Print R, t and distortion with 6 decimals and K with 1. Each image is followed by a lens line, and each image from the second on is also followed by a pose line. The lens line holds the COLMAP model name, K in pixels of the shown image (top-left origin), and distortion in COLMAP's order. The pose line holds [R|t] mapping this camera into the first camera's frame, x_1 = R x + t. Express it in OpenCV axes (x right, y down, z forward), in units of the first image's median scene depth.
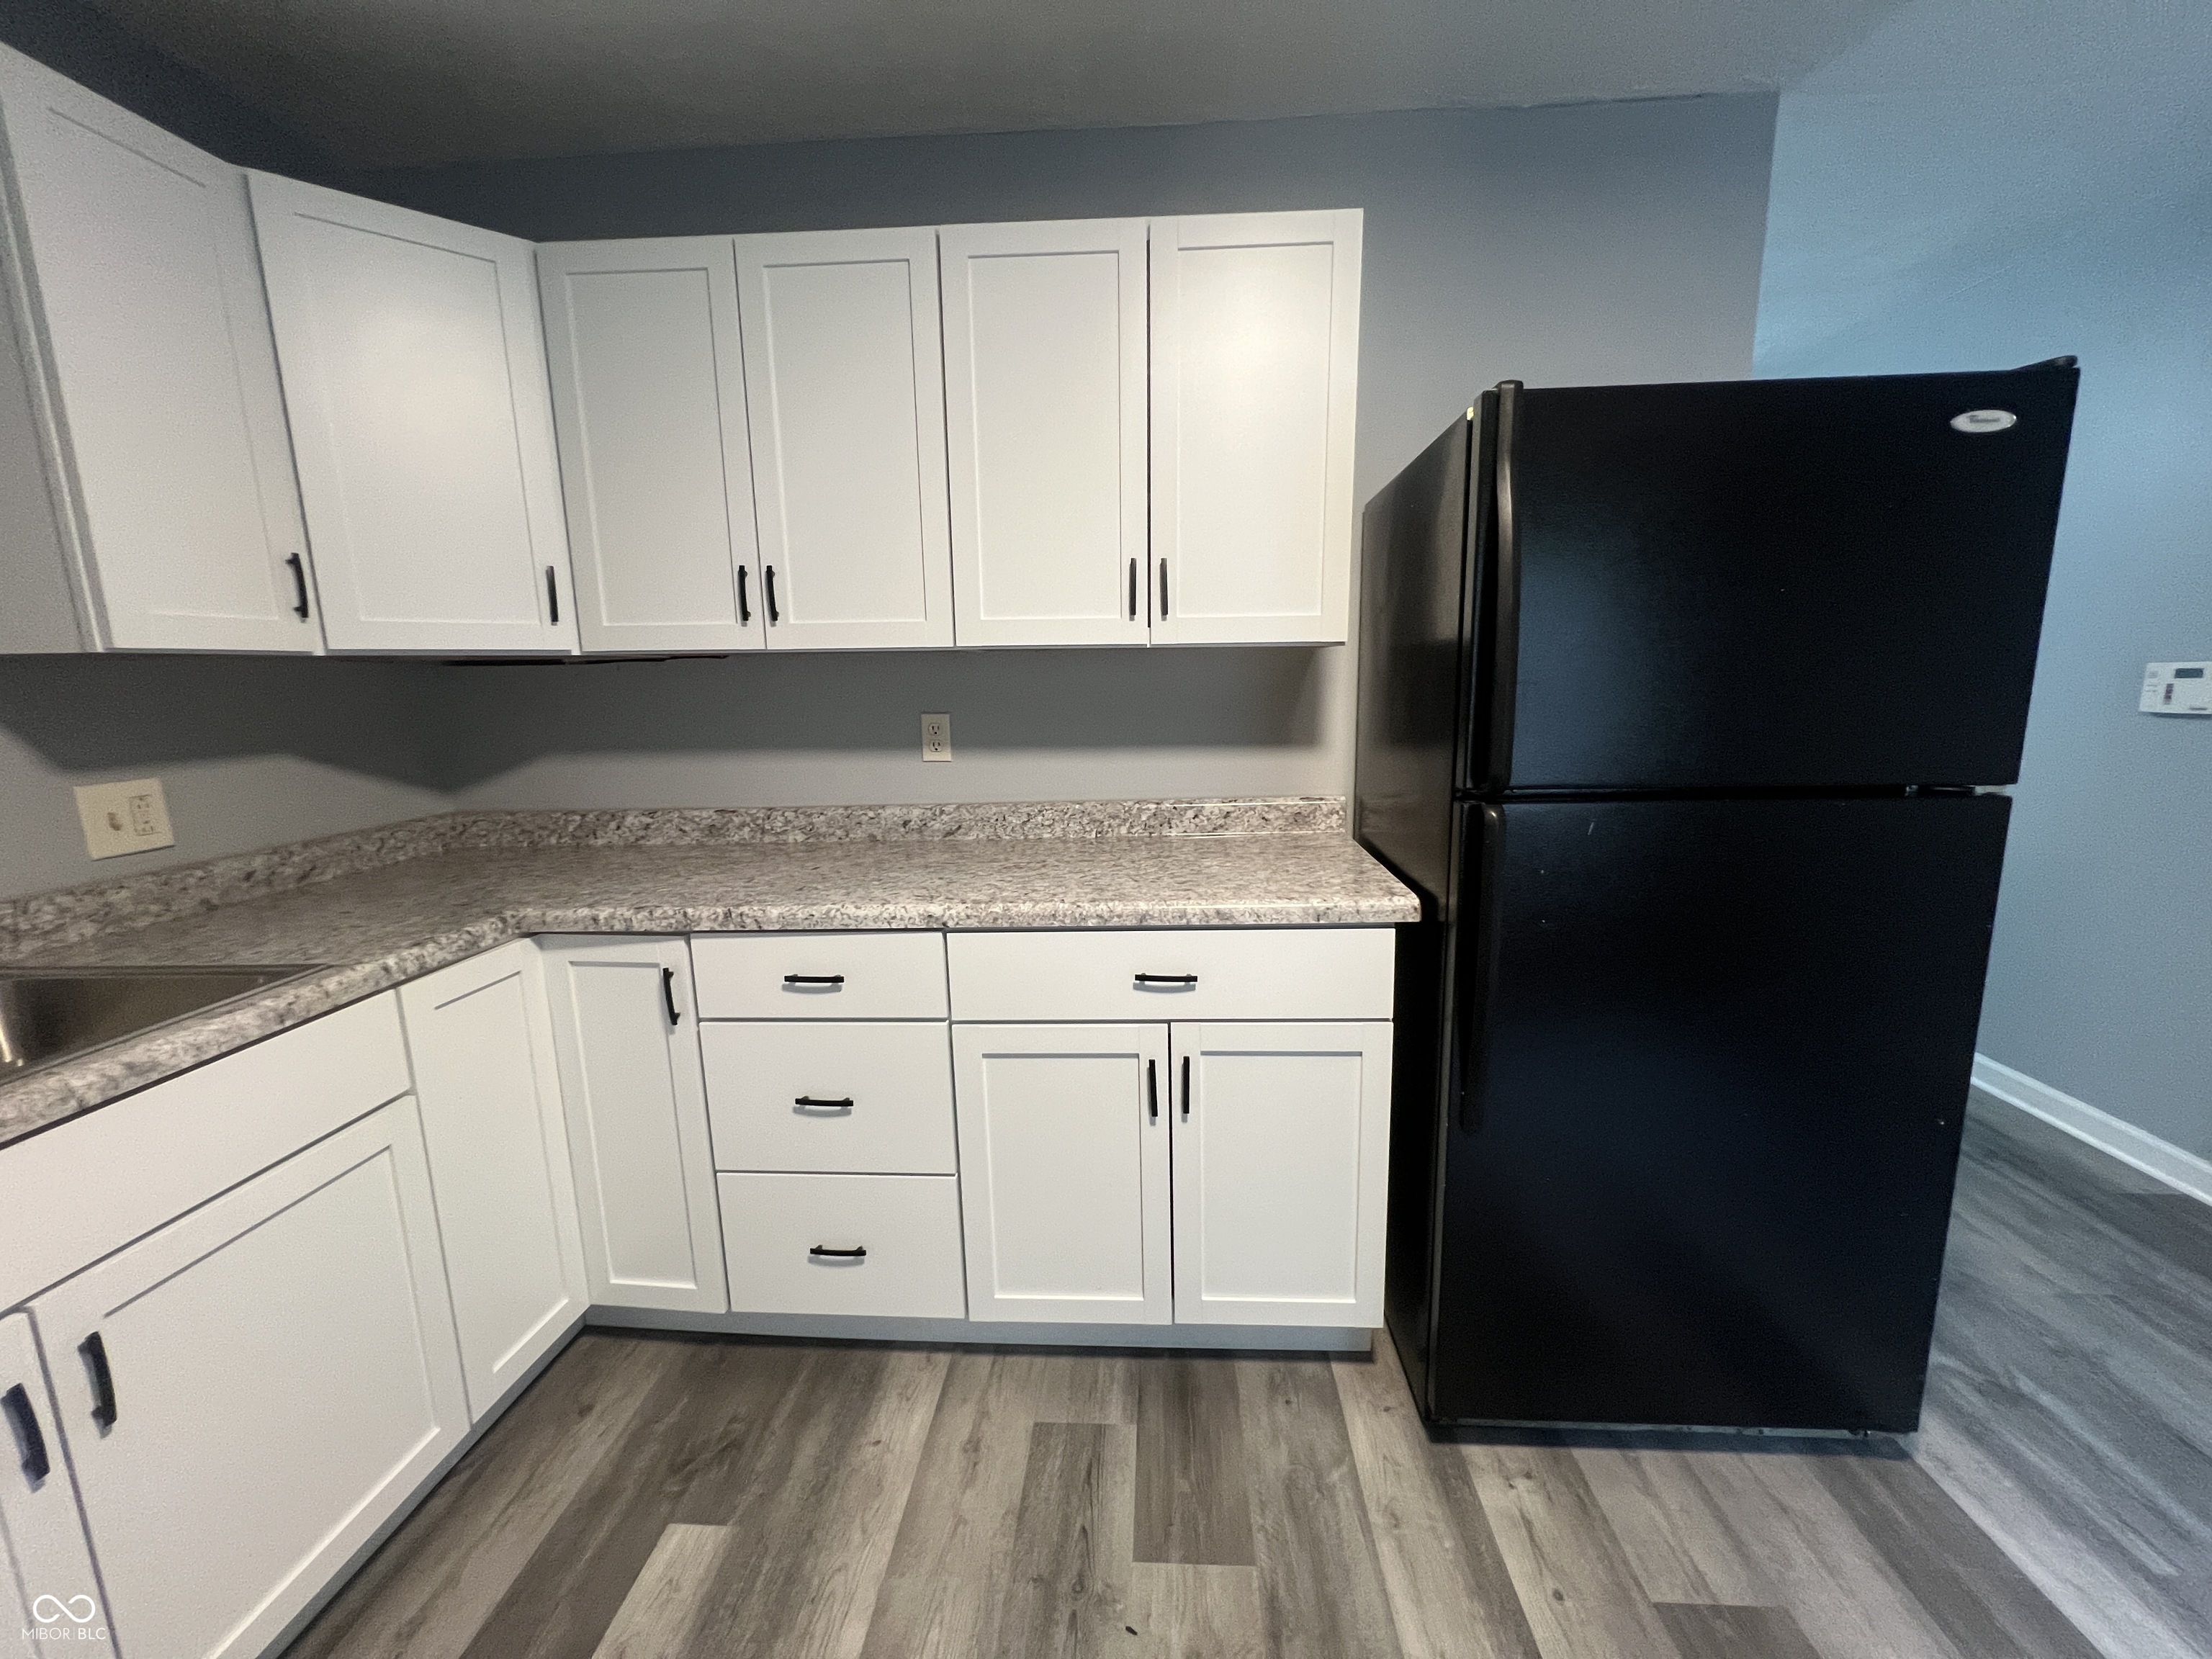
lens RADIAL K [[881.4, 0, 1108.0], [0, 881.4, 829.7], [0, 0, 1]] dist [-0.001004, 0.000259]
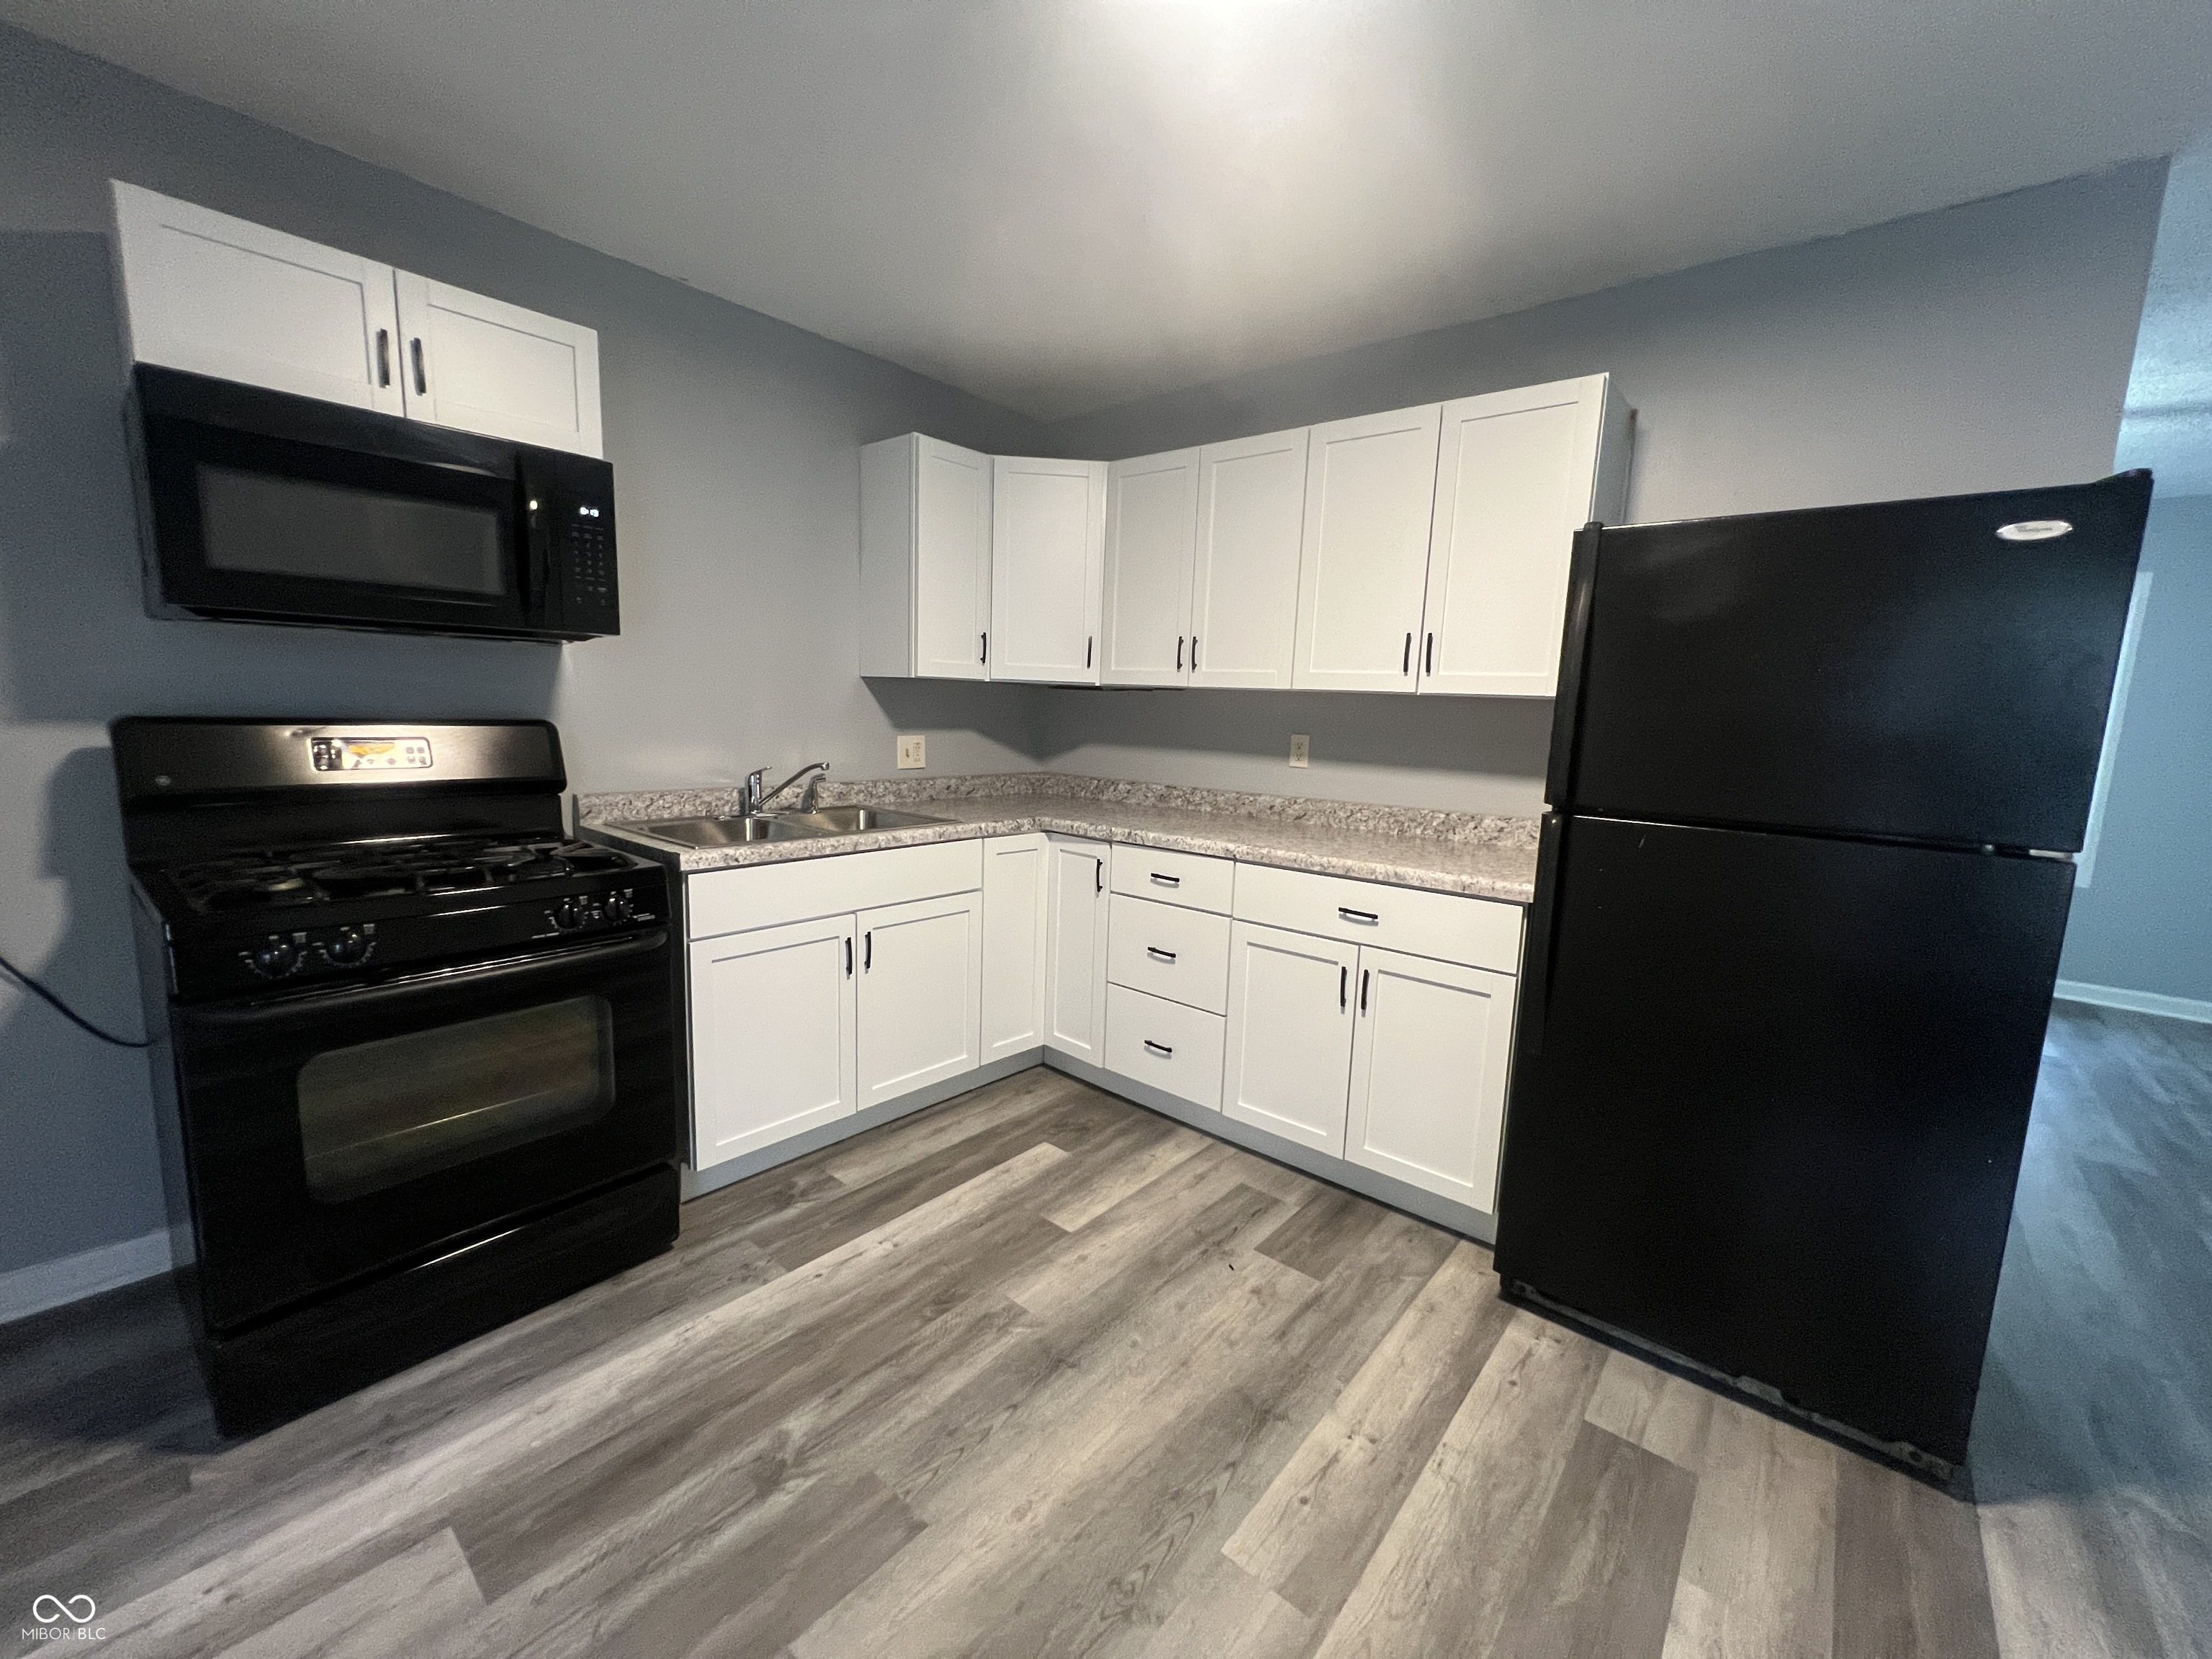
lens RADIAL K [[881.4, 0, 1105.6], [0, 881.4, 825.9], [0, 0, 1]] dist [-0.001004, 0.000259]
pose [[0.797286, 0.129537, -0.589538, 0.572958], [-0.154831, 0.987911, 0.007677, 0.074746], [0.583405, 0.085158, 0.807704, -0.462002]]
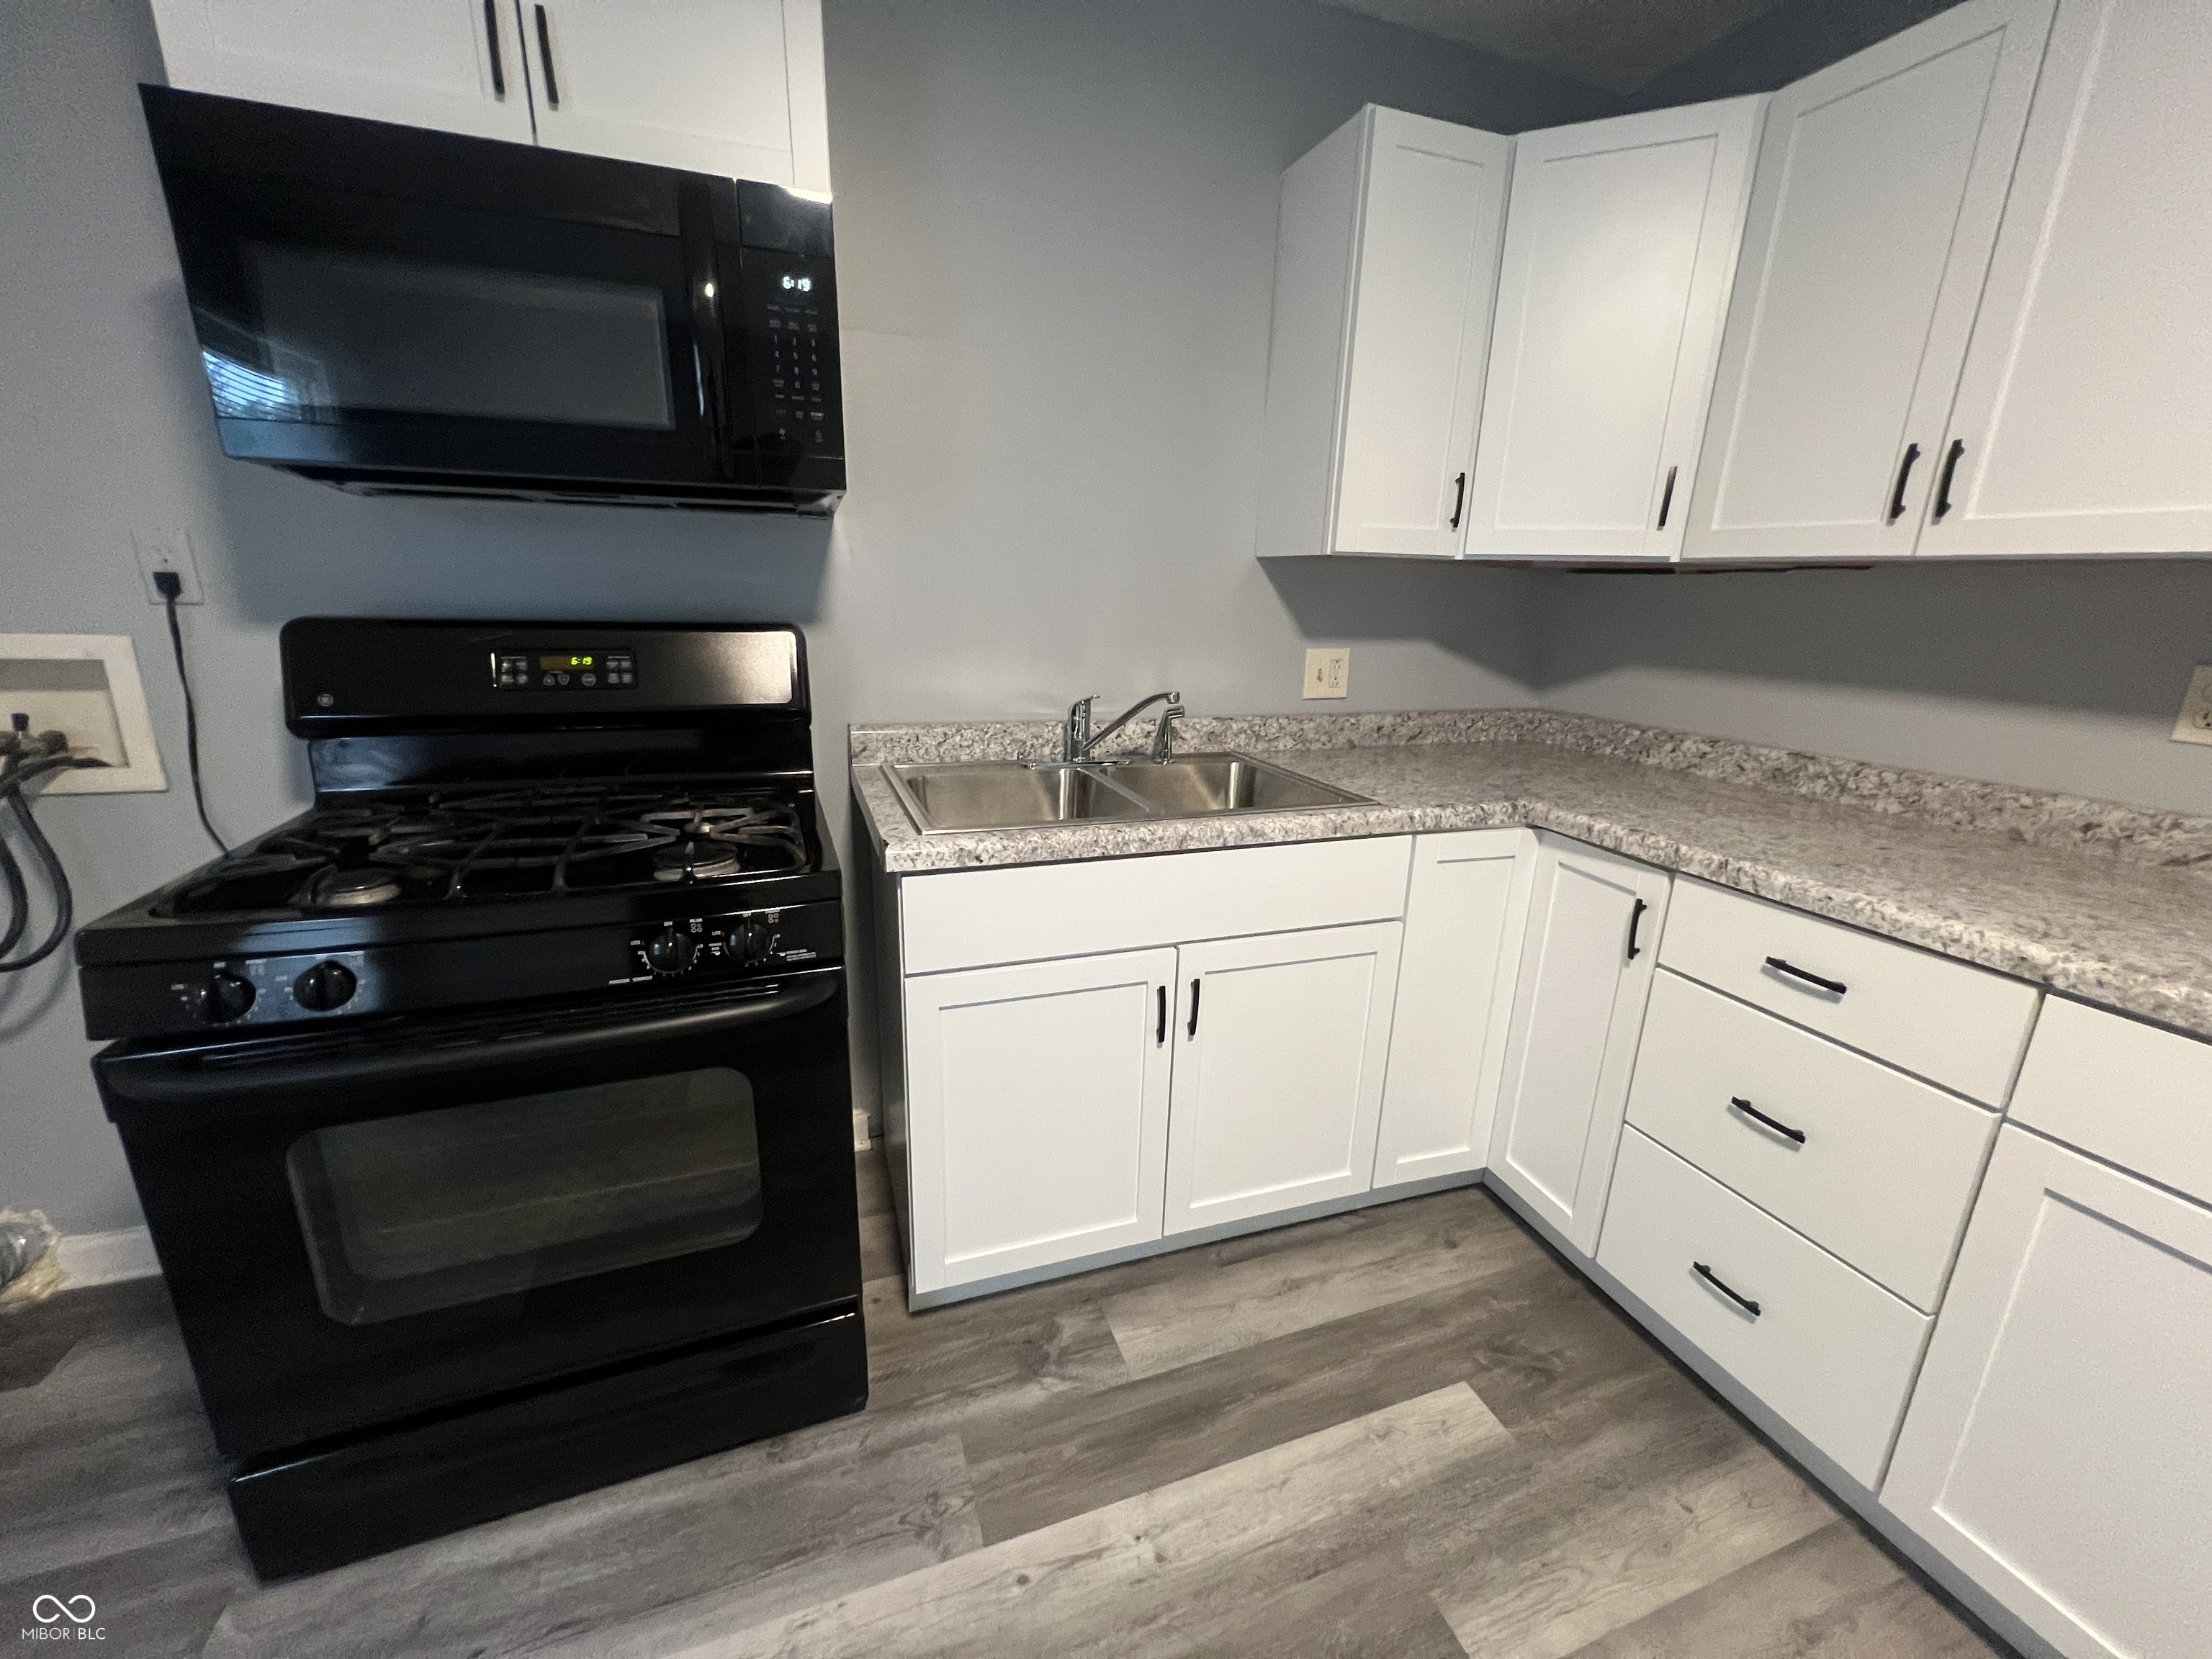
lens RADIAL K [[881.4, 0, 1106.0], [0, 881.4, 830.7], [0, 0, 1]] dist [-0.001004, 0.000259]
pose [[0.394769, 0.273157, -0.877236, 0.082725], [-0.193718, 0.958065, 0.211150, -0.001816], [0.898126, 0.086581, 0.431129, 0.072247]]
